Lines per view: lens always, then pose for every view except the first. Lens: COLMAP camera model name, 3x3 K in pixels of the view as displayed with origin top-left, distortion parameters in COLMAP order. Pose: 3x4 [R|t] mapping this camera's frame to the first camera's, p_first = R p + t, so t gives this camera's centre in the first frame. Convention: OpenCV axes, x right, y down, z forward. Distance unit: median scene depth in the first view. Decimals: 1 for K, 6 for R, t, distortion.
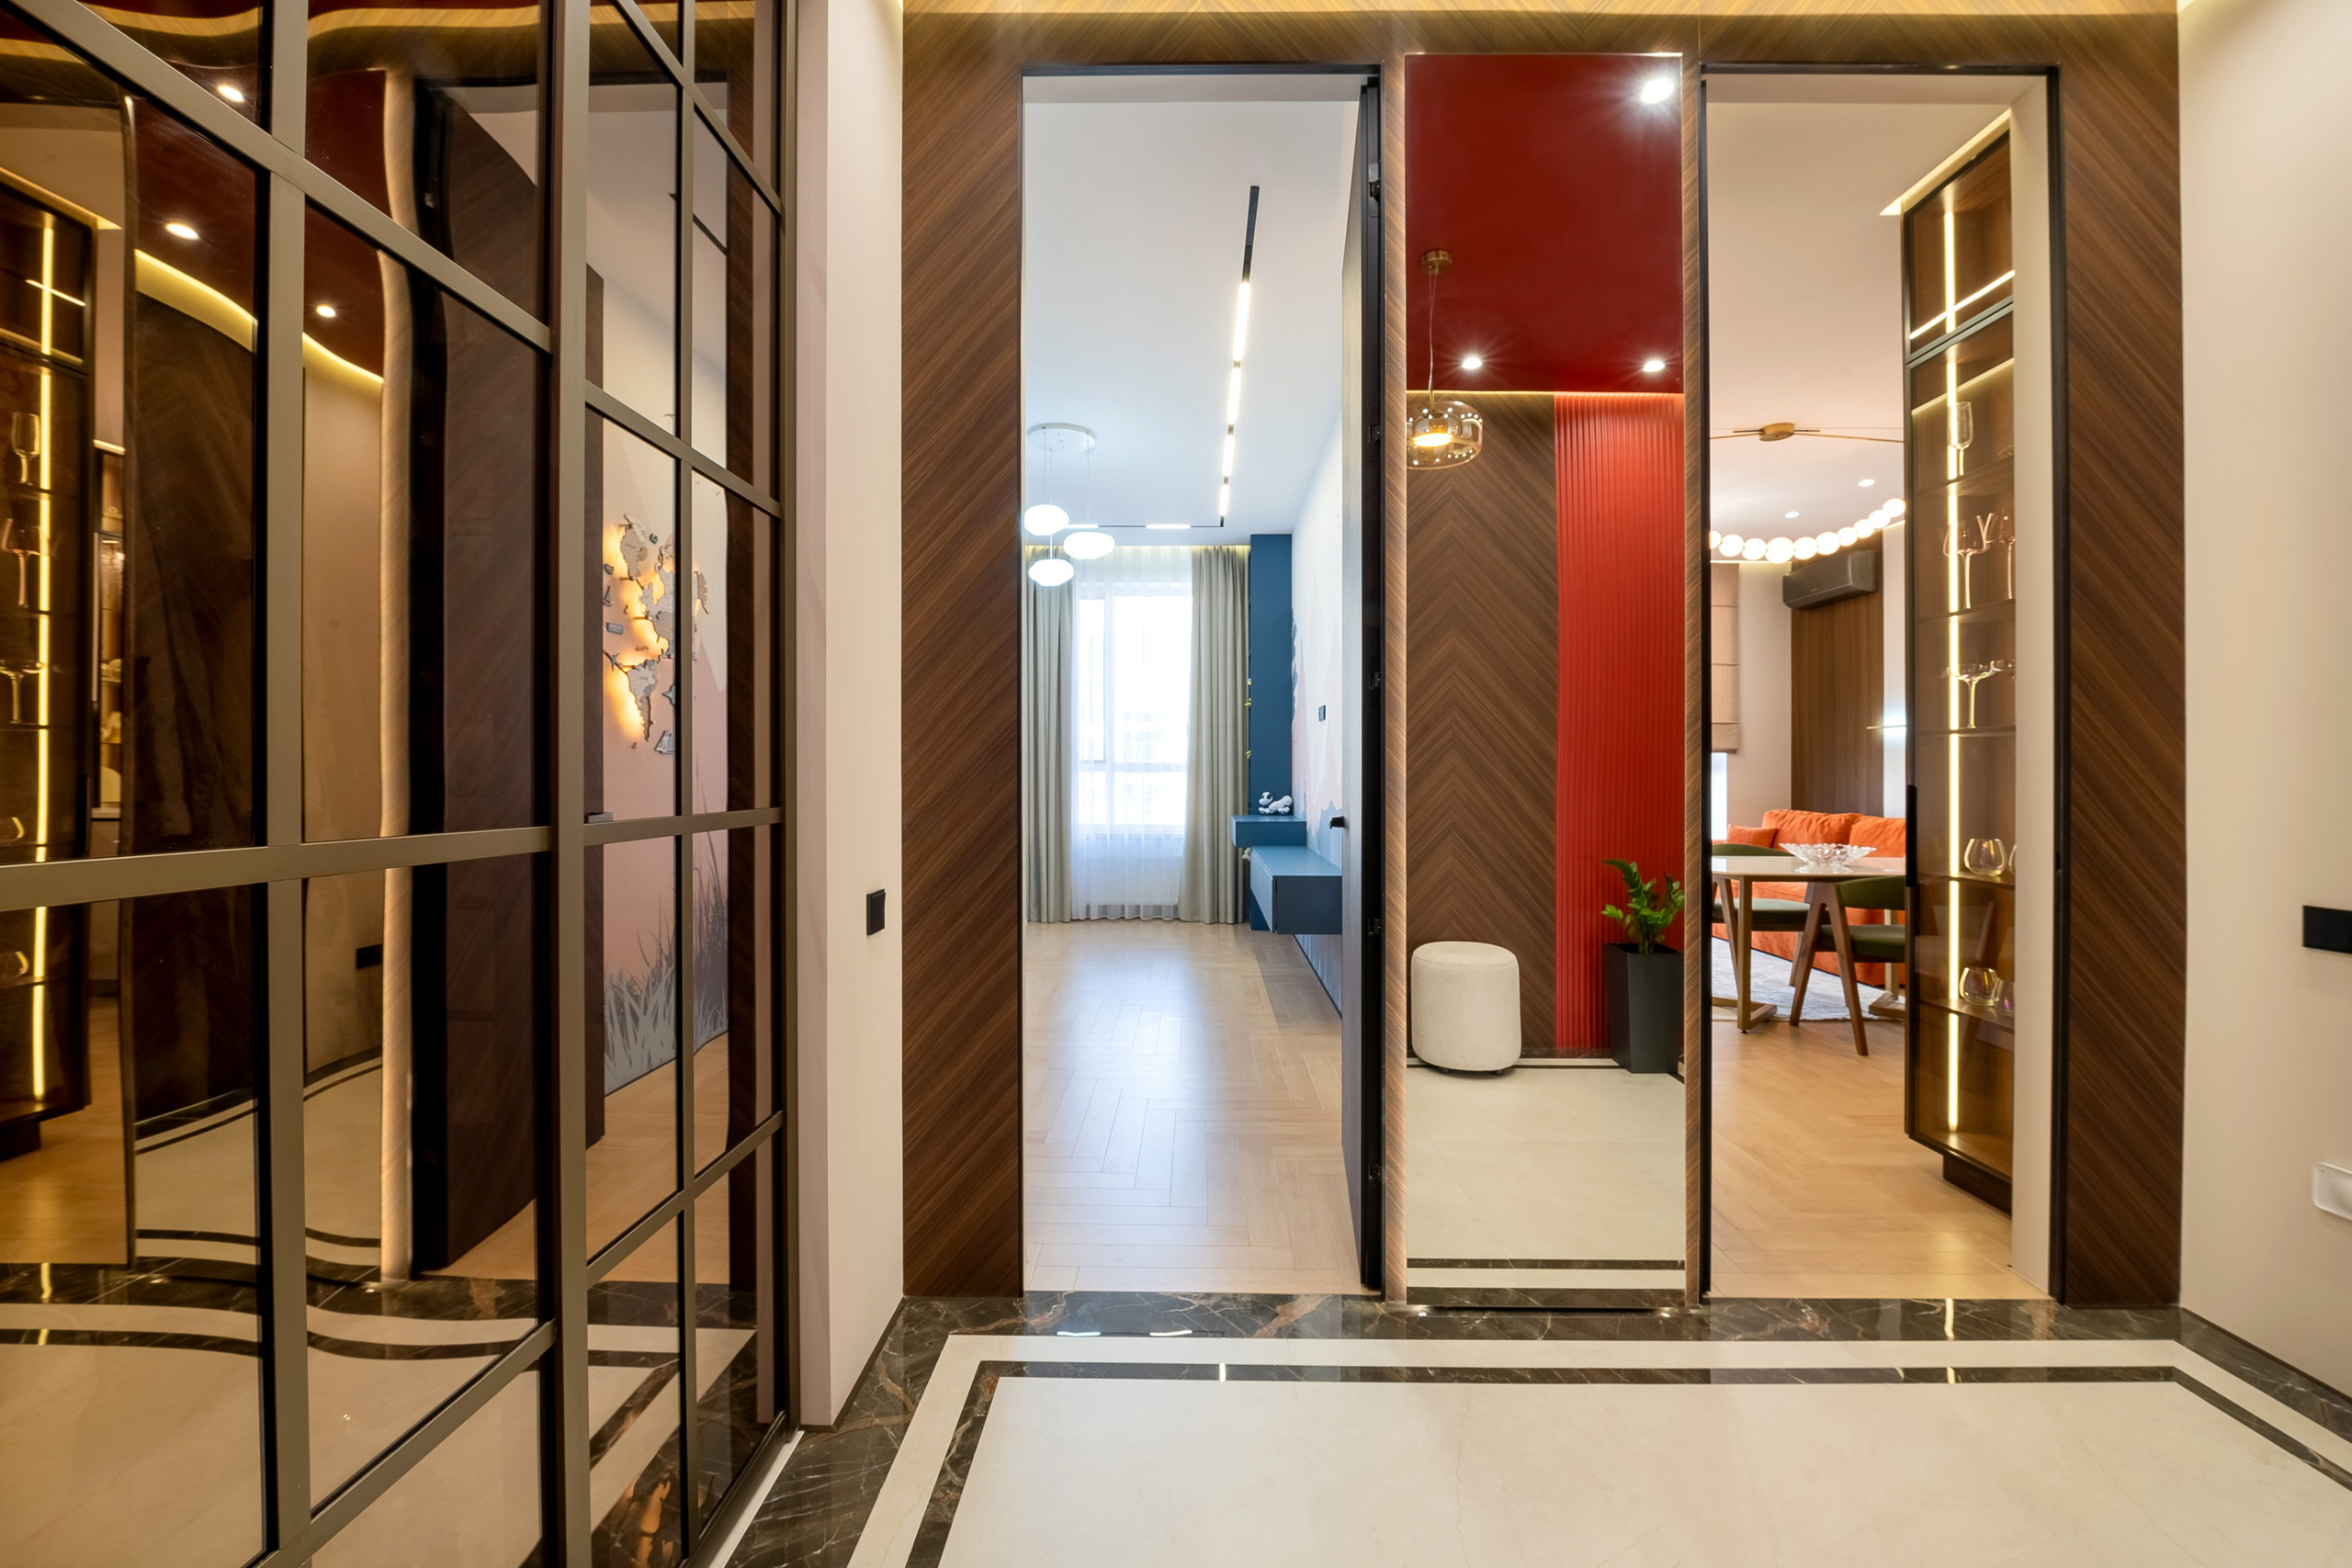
lens RADIAL K [[981.9, 0, 1178.3], [0, 981.9, 776.4], [0, 0, 1]] dist [-0.009563, -0.000452]
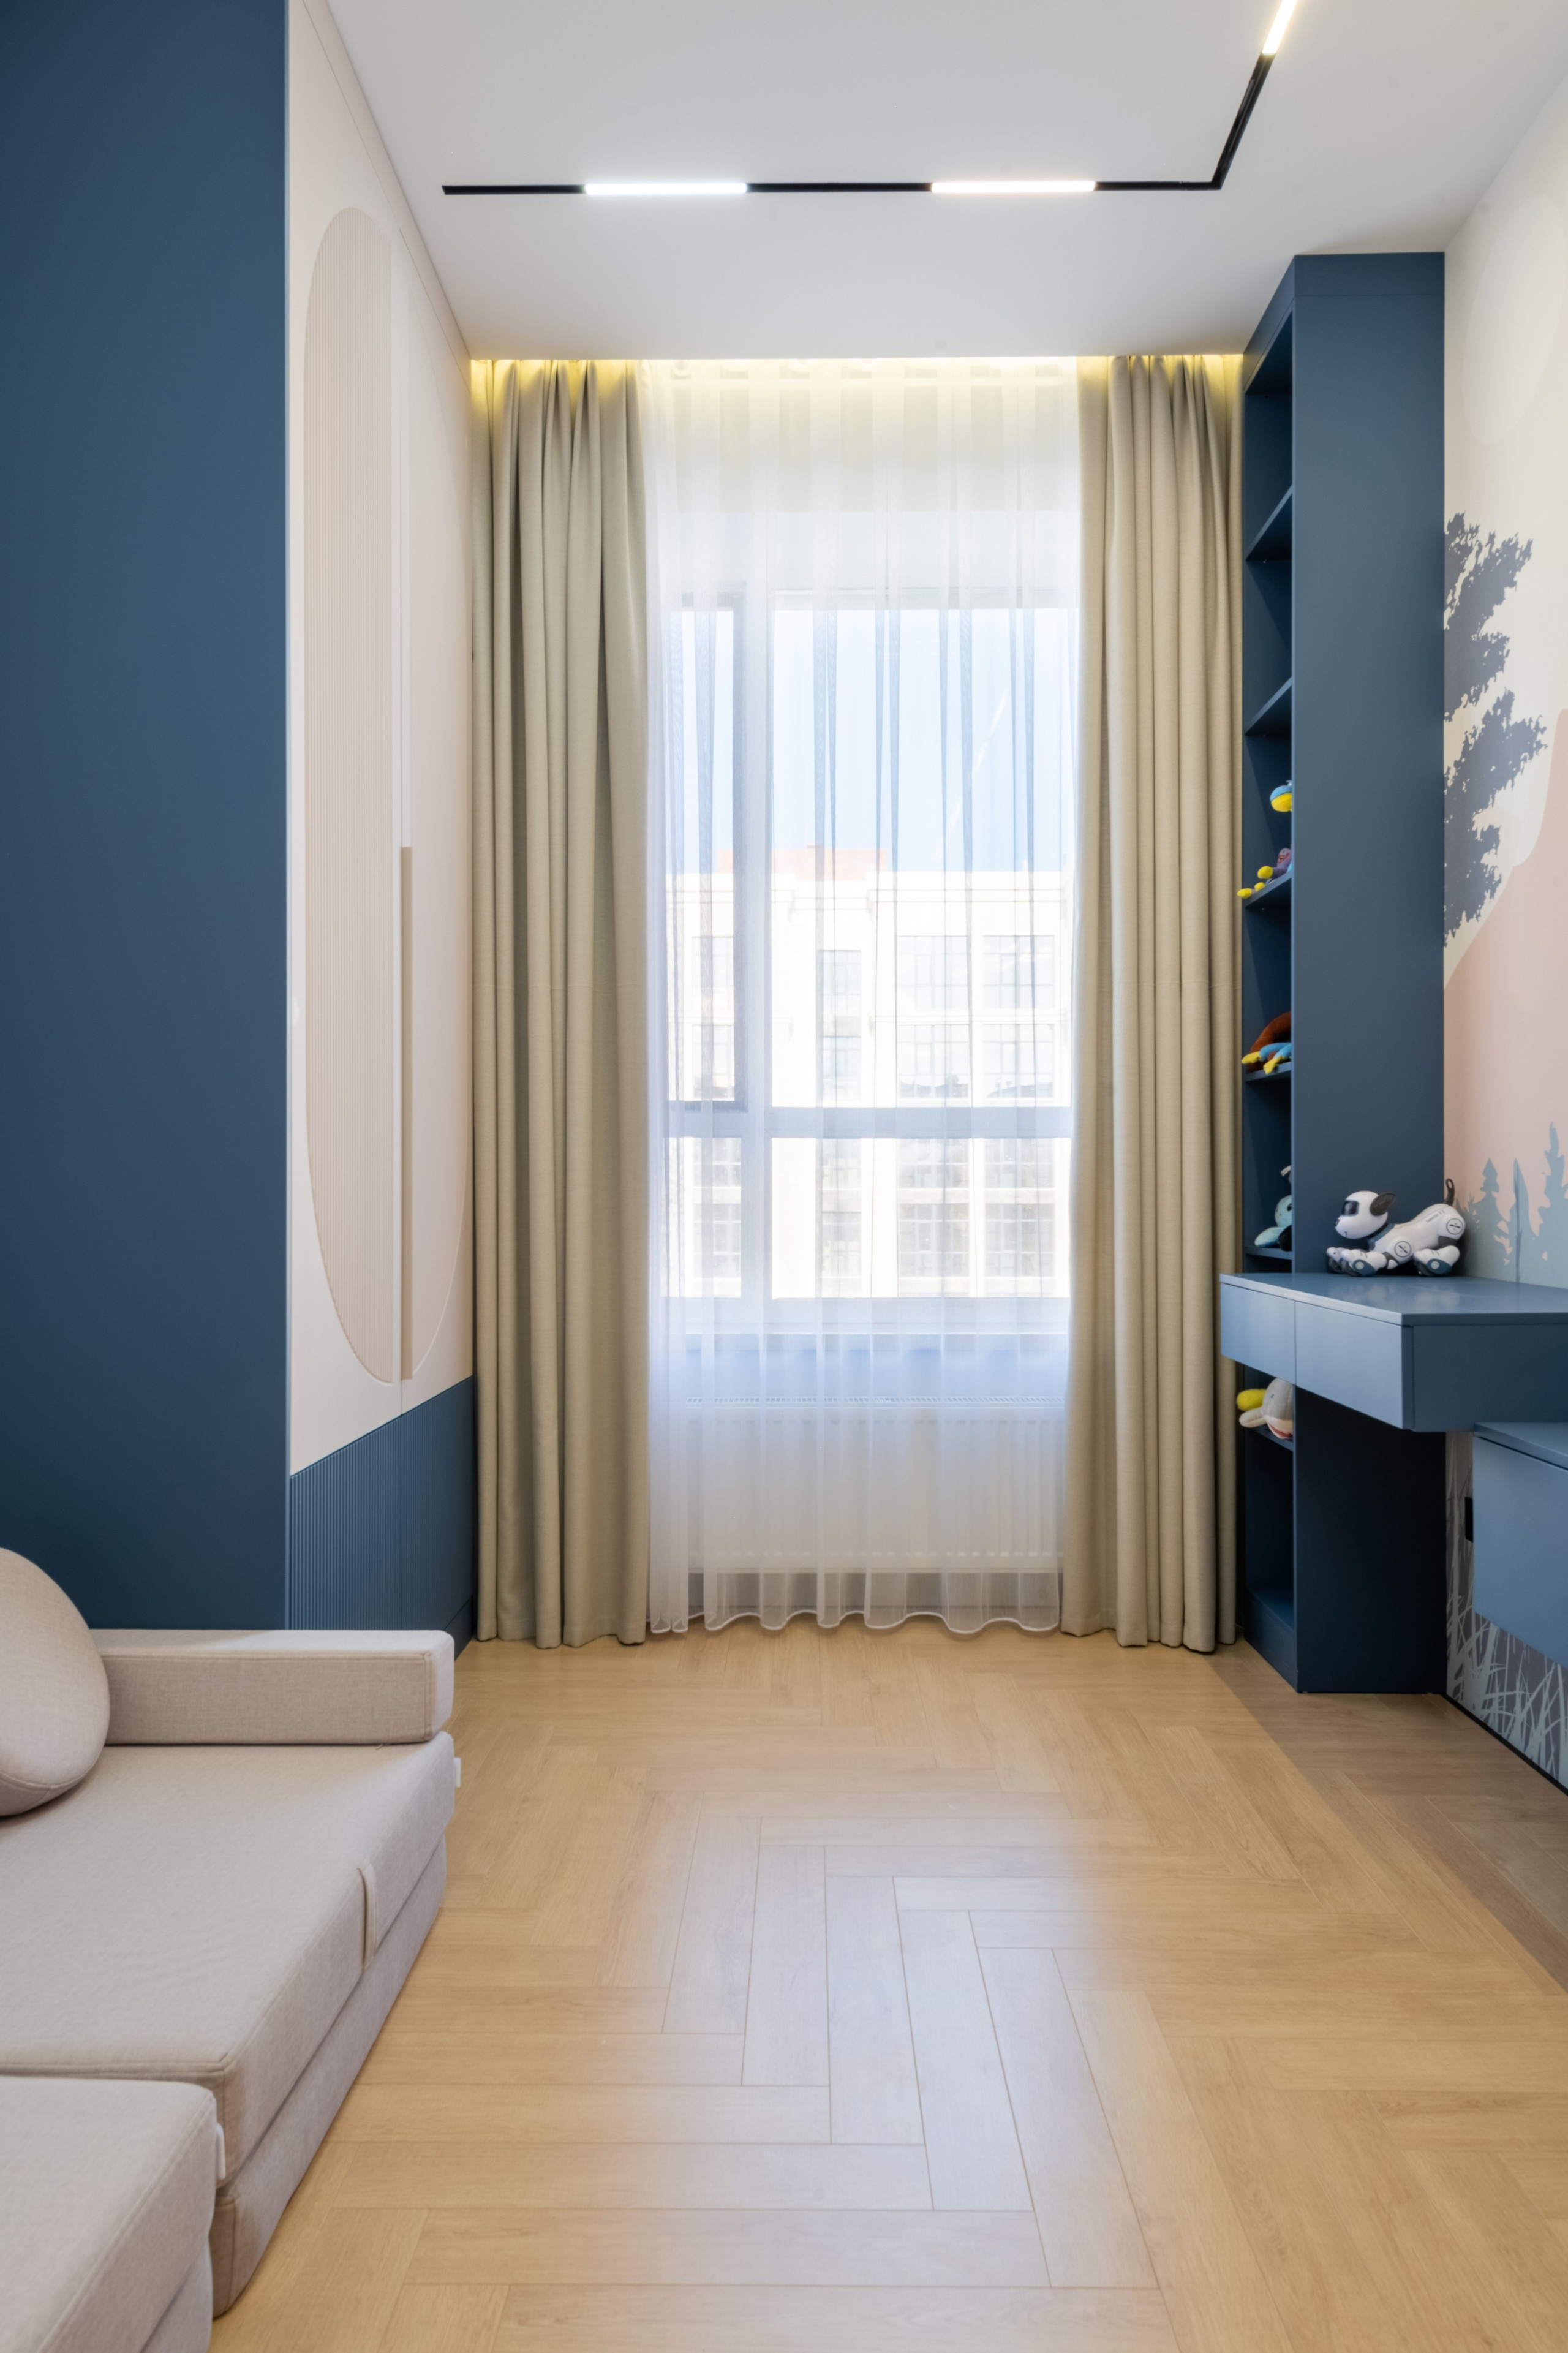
lens RADIAL K [[1534.2, 0, 784.0], [0, 1534.2, 1176.5], [0, 0, 1]] dist [0.005295, -0.003340]
pose [[0.999954, -0.002766, 0.009171, -0.071571], [0.002879, 0.999920, -0.012328, 0.016084], [-0.009136, 0.012353, 0.999882, 0.551095]]
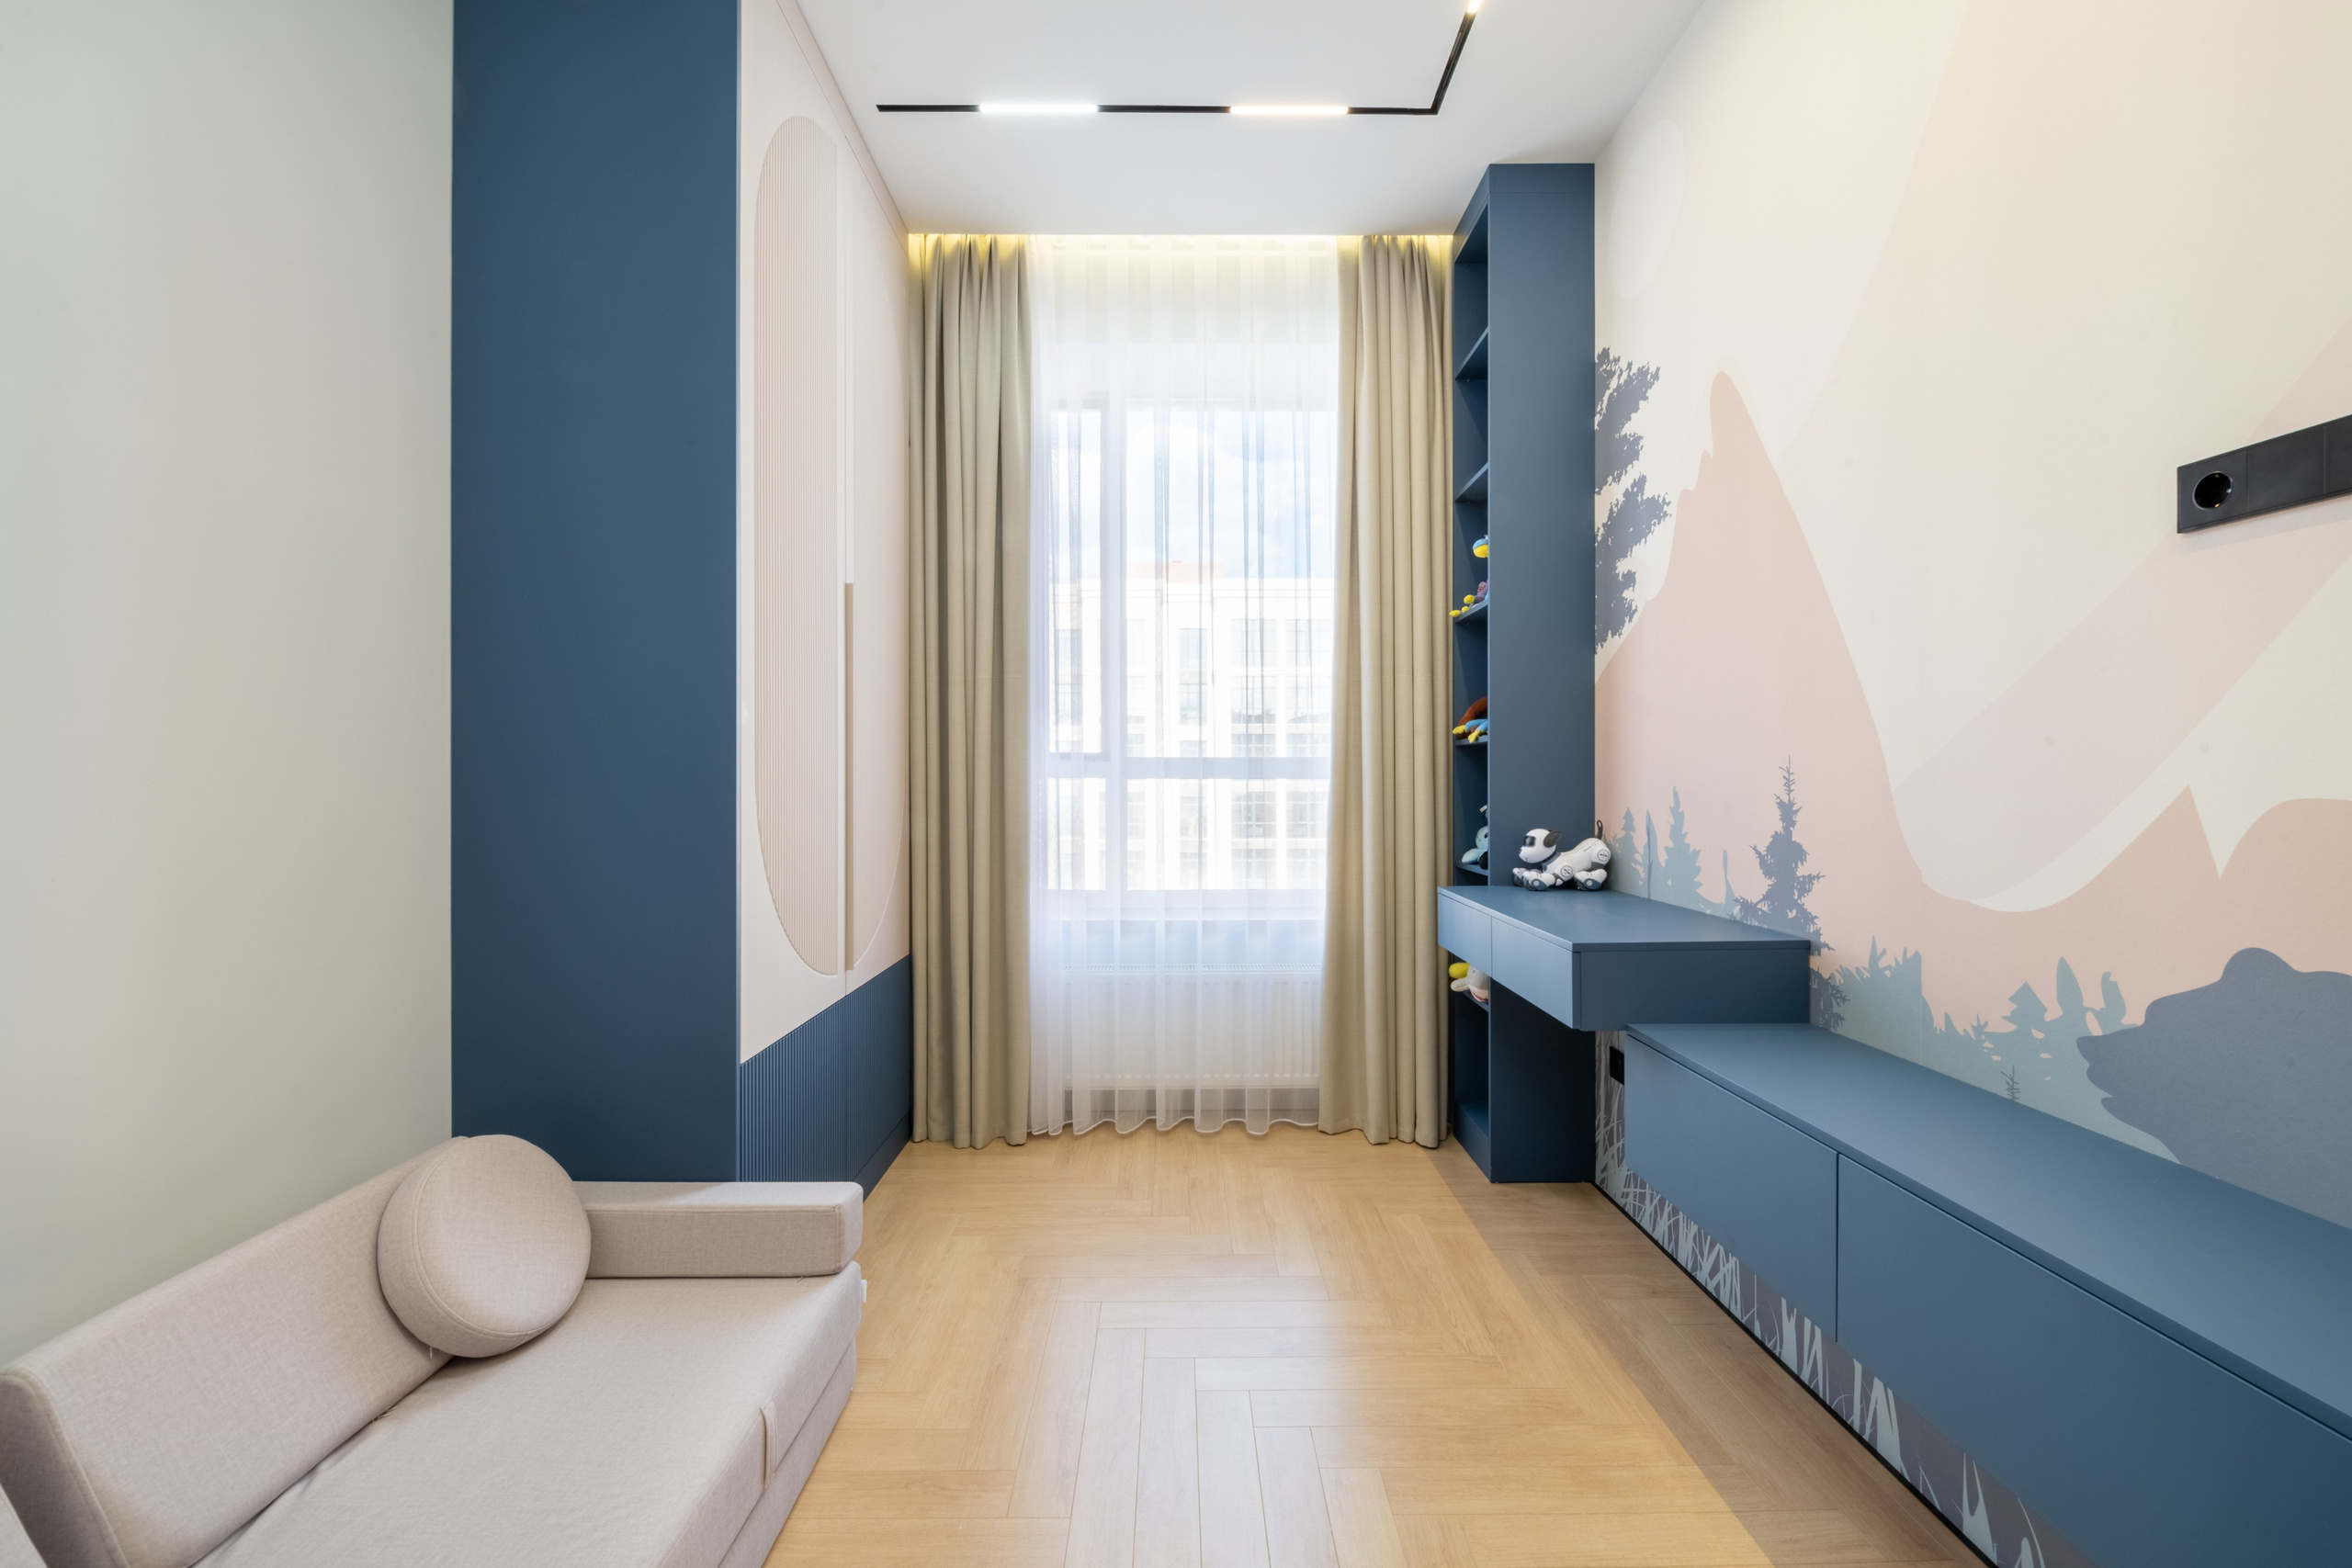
lens RADIAL K [[981.9, 0, 1178.3], [0, 981.9, 776.4], [0, 0, 1]] dist [-0.009563, -0.000452]
pose [[0.999592, -0.003222, 0.028367, -0.058742], [0.003434, 0.999967, -0.007427, -0.001975], [-0.028342, 0.007522, 0.999570, 0.595292]]
